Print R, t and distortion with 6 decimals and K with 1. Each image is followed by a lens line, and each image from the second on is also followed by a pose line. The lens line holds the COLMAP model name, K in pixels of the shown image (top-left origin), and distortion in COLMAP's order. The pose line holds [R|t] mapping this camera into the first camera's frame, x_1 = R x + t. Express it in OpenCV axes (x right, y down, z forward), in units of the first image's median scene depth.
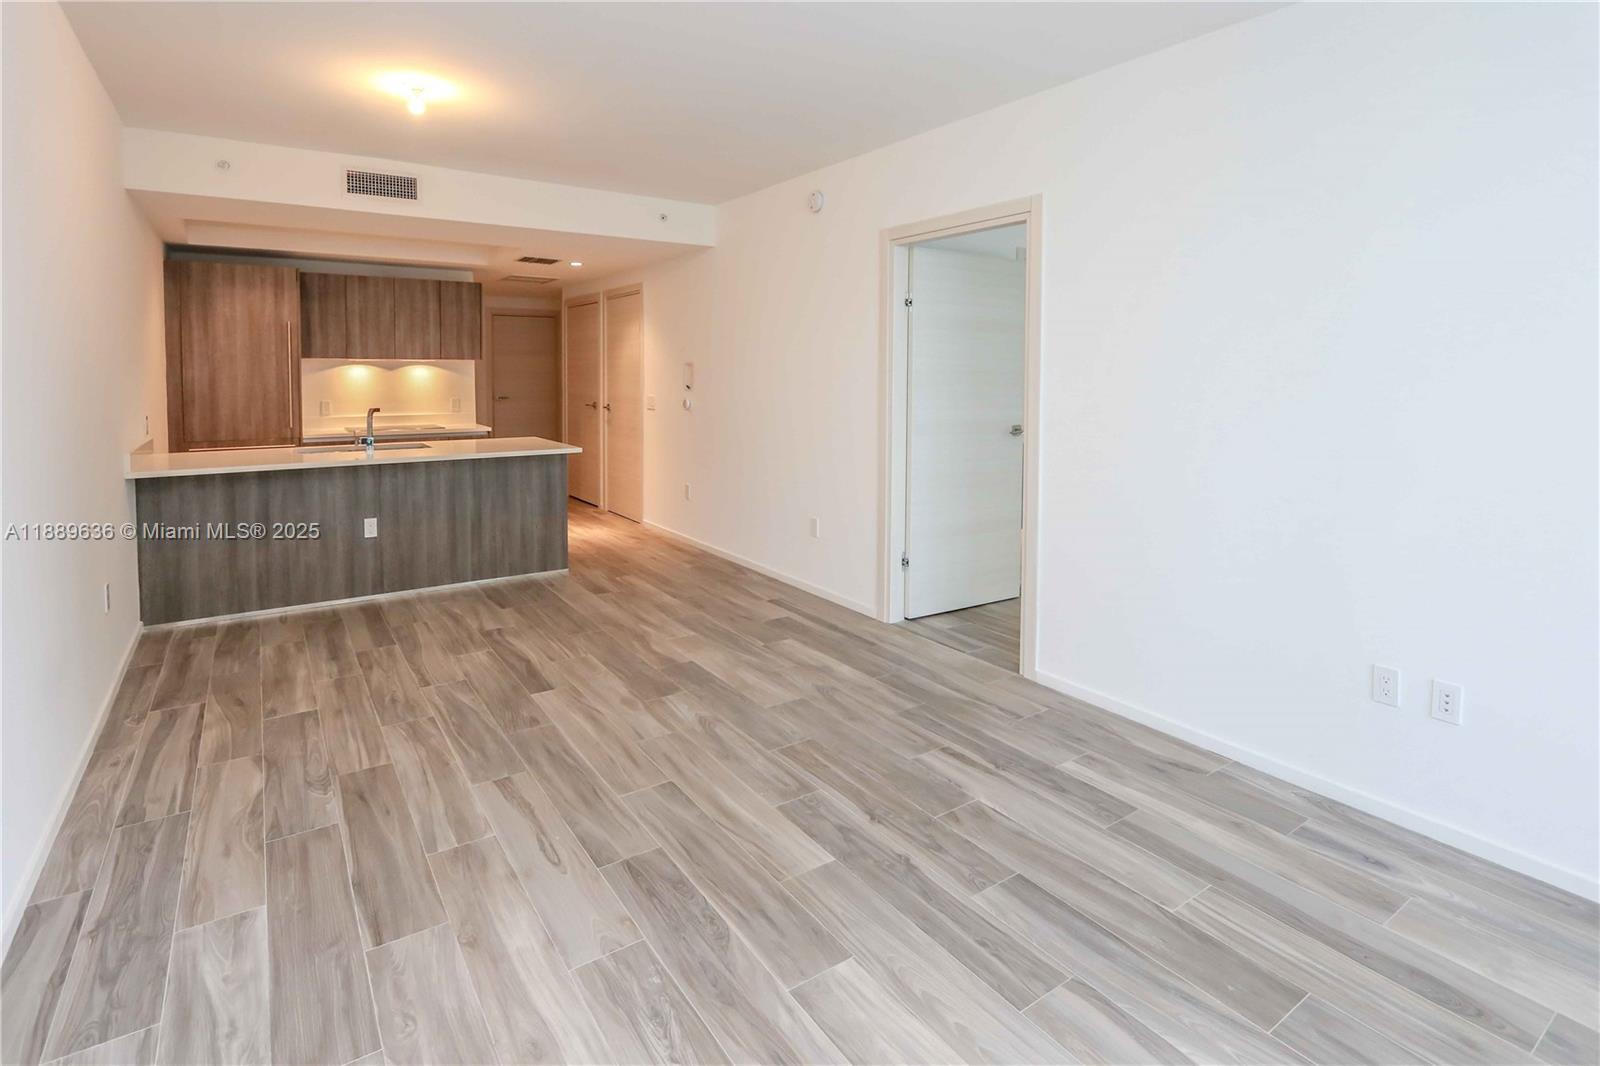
lens RADIAL K [[772.1, 0, 800.0], [0, 772.1, 533.0], [0, 0, 1]] dist [-0.016540, 0.000330]
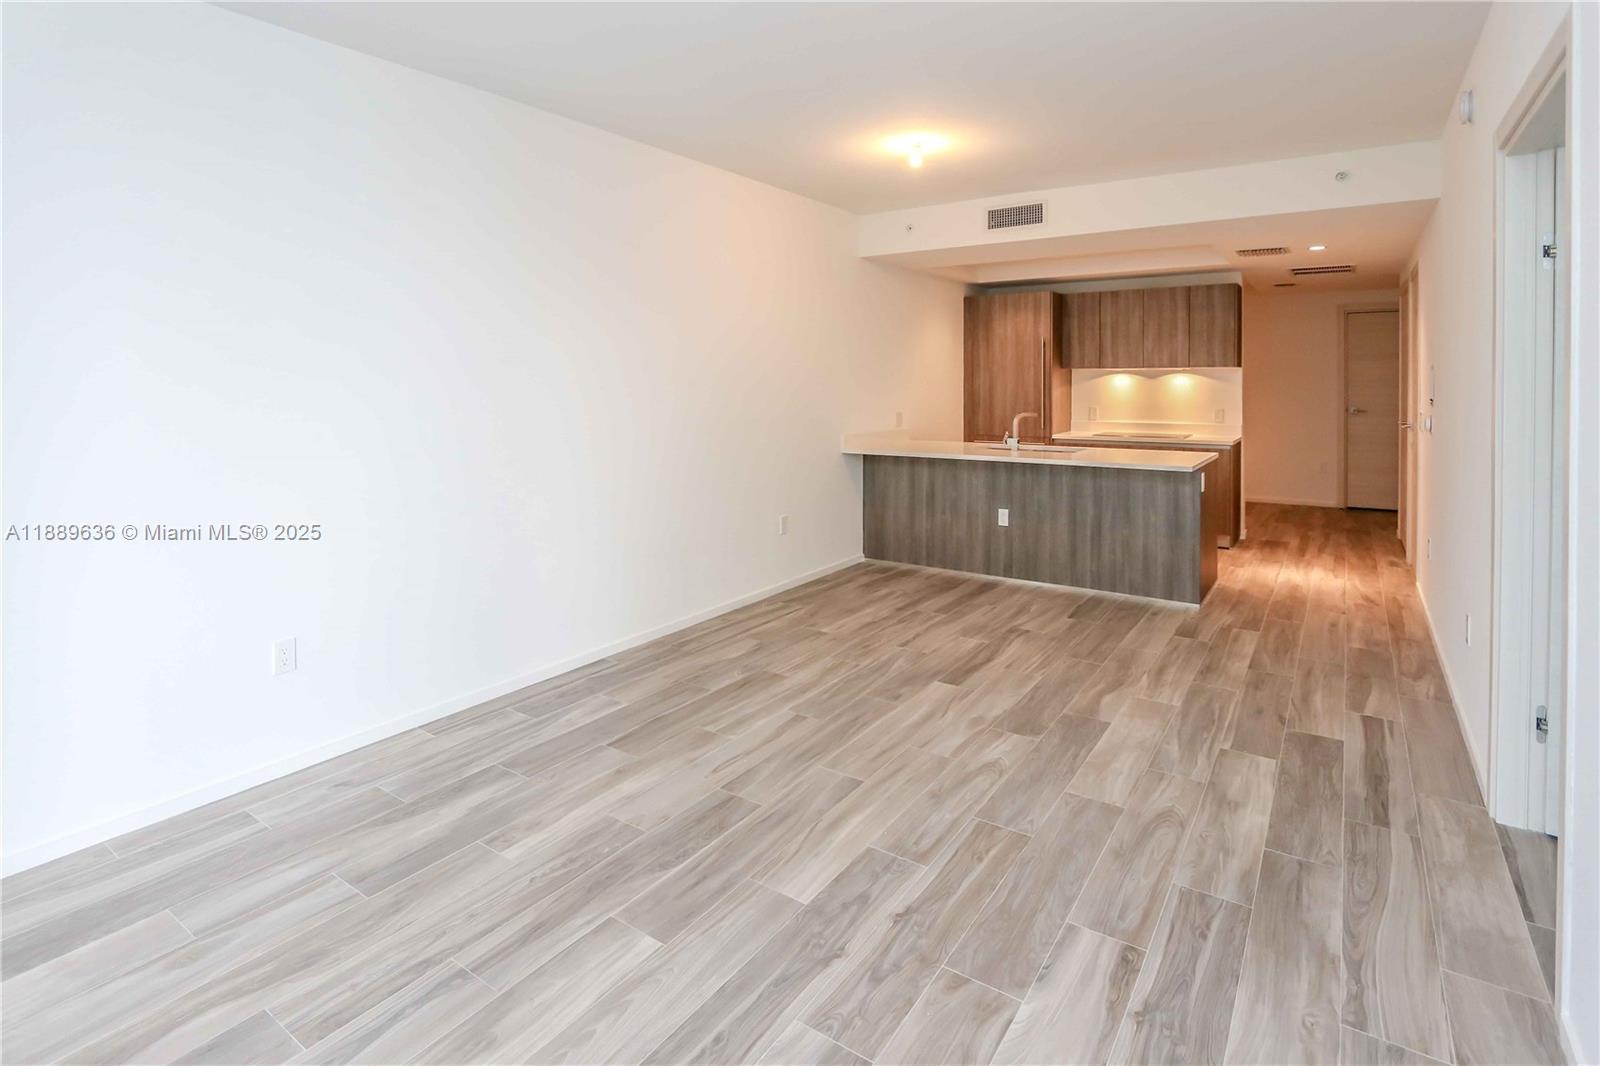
lens RADIAL K [[789.3, 0, 800.0], [0, 789.3, 533.0], [0, 0, 1]] dist [-0.018563, 0.000169]
pose [[0.356259, 0.170837, -0.918637, 0.561148], [-0.182712, 0.976902, 0.110814, -0.079915], [0.916349, 0.128367, 0.379243, 0.383126]]
